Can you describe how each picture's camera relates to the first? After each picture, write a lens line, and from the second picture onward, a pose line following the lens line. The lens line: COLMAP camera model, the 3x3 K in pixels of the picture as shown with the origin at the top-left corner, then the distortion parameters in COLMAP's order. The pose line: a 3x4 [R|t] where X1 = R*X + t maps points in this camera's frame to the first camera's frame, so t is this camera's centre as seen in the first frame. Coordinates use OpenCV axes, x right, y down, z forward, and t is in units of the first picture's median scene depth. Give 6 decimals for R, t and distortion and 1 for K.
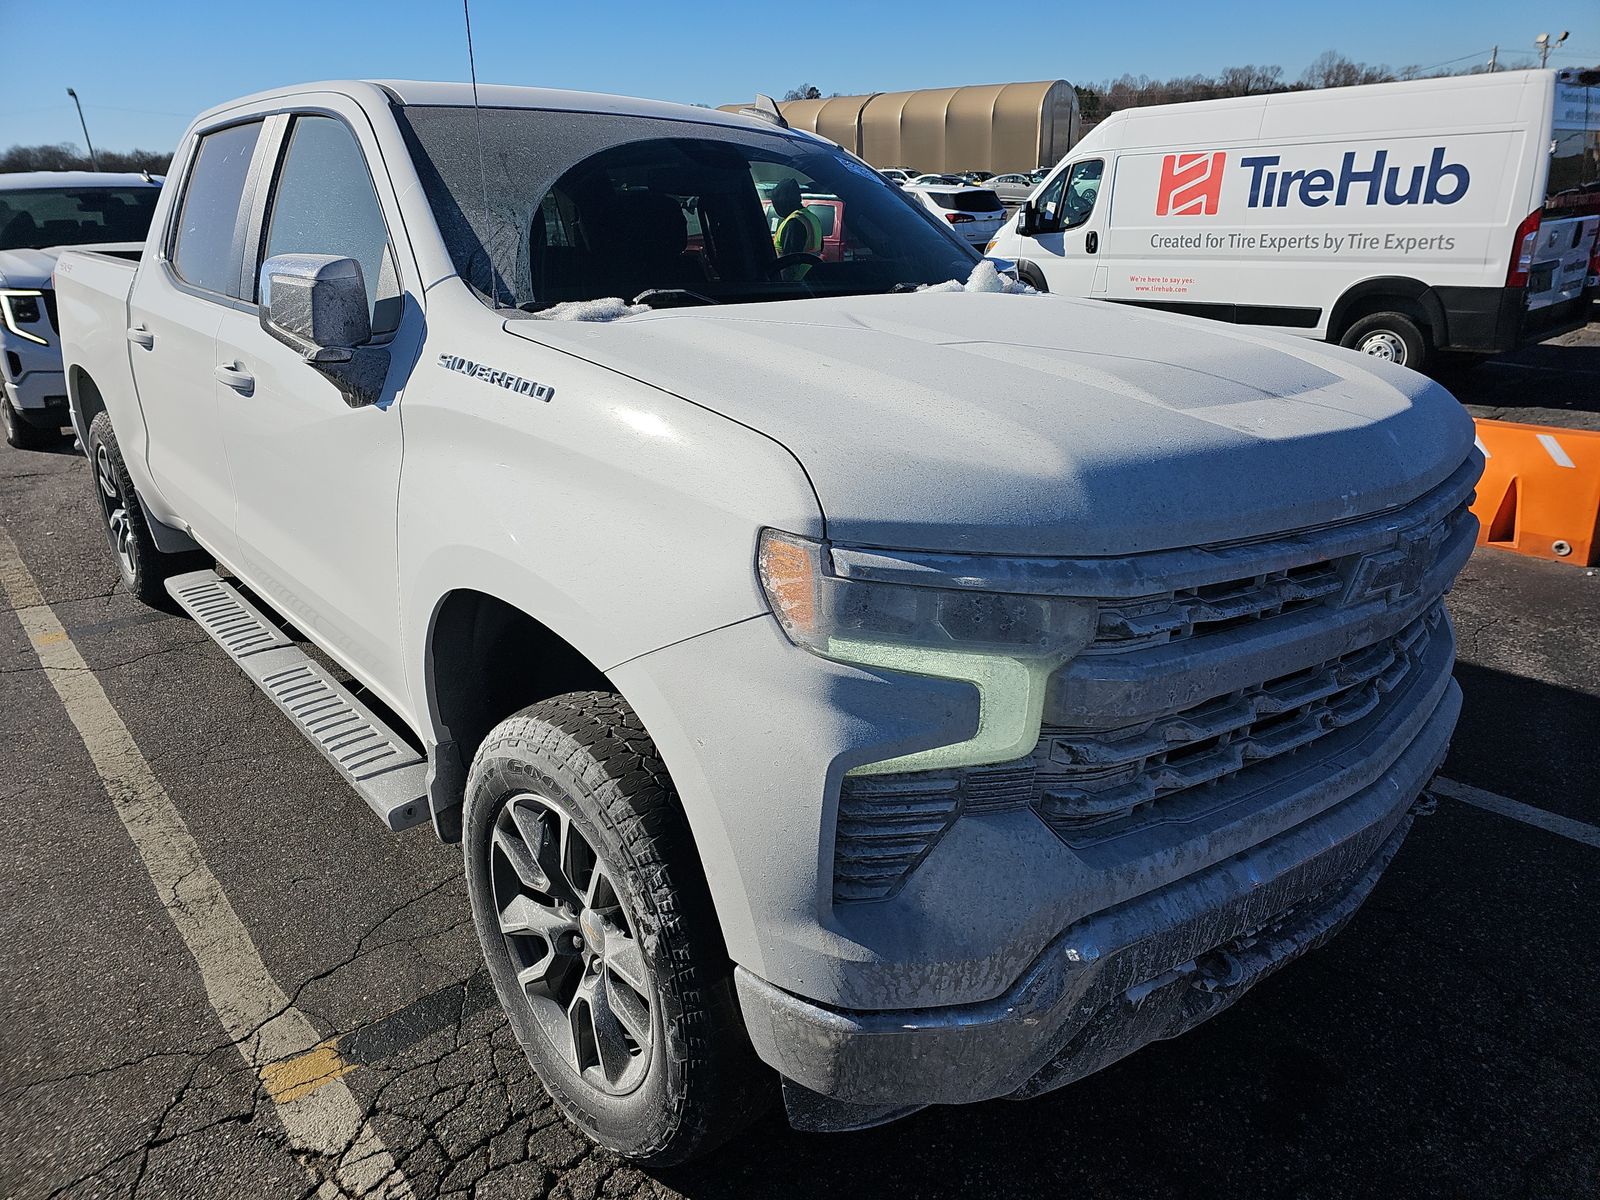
lens RADIAL K [[1067.8, 0, 800.0], [0, 1067.8, 600.0], [0, 0, 1]] dist [0.070745, -0.074493]
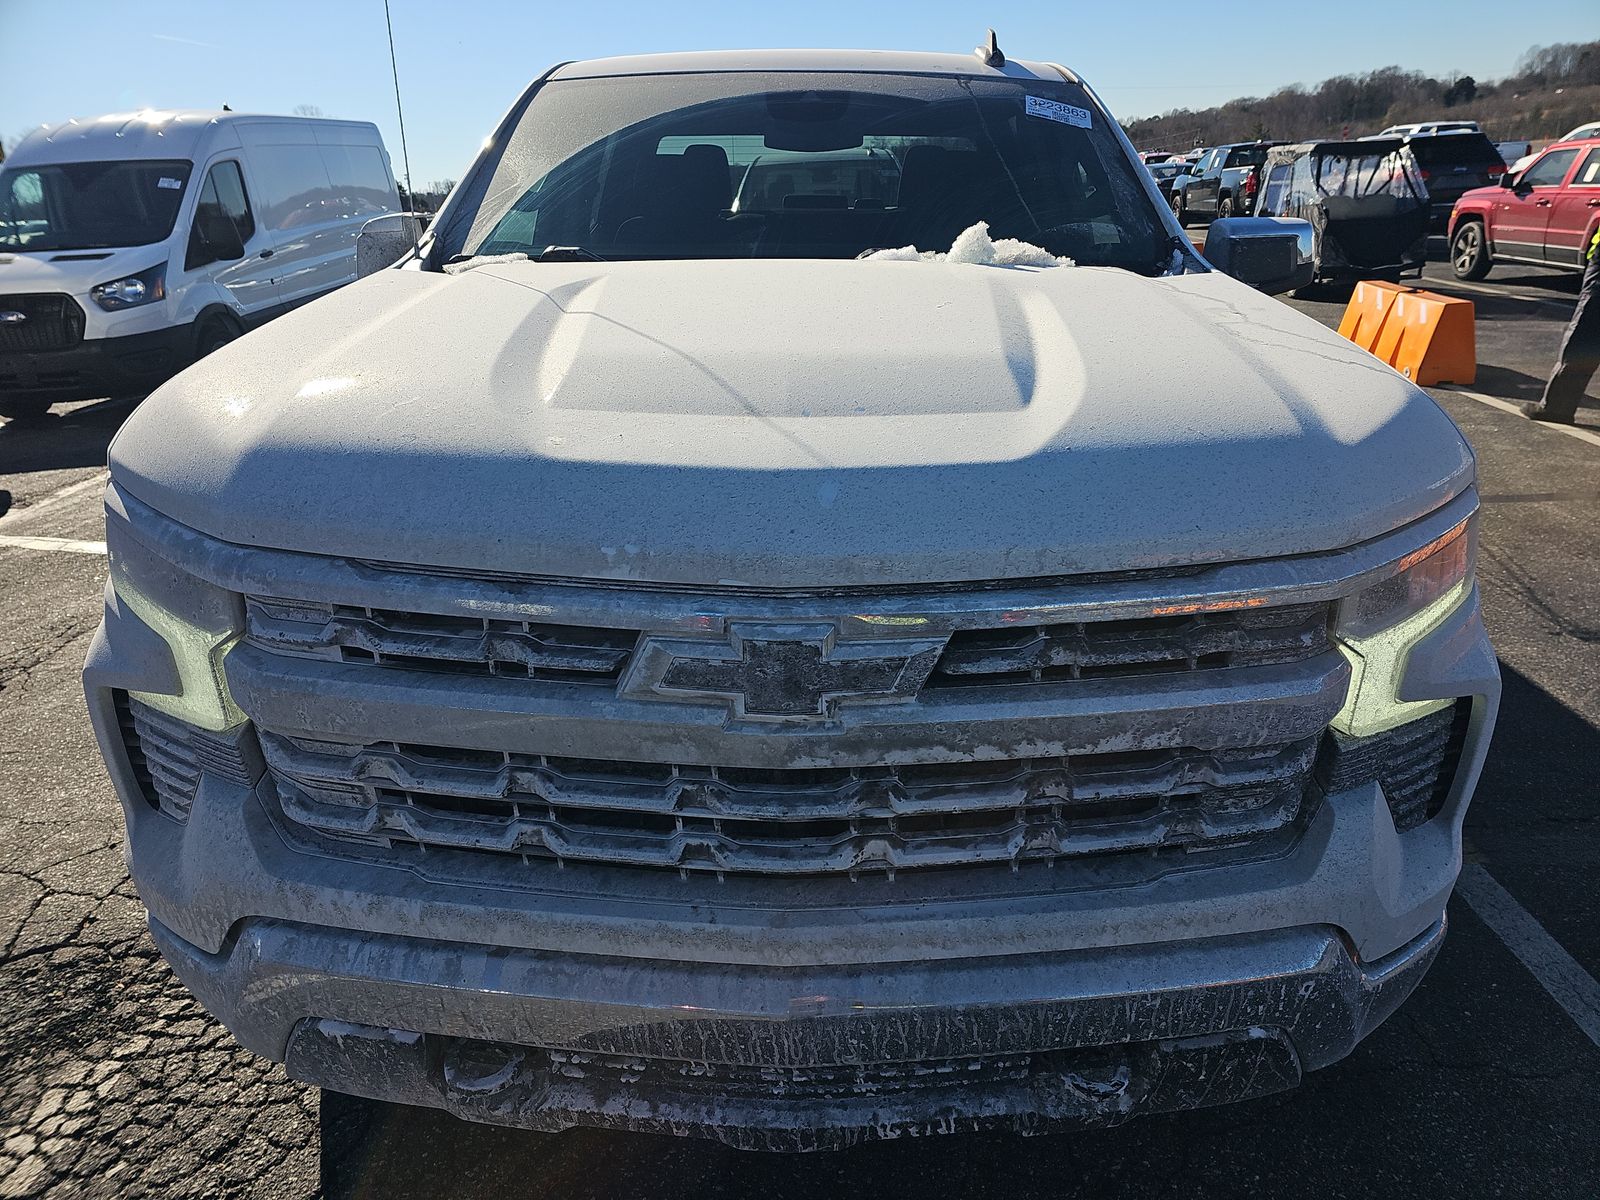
lens RADIAL K [[1067.8, 0, 800.0], [0, 1067.8, 600.0], [0, 0, 1]] dist [0.070745, -0.074493]
pose [[0.747718, 0.241072, -0.618710, 1.074553], [-0.212001, 0.969673, 0.121616, -0.181299], [0.629264, 0.040233, 0.776149, 0.517976]]
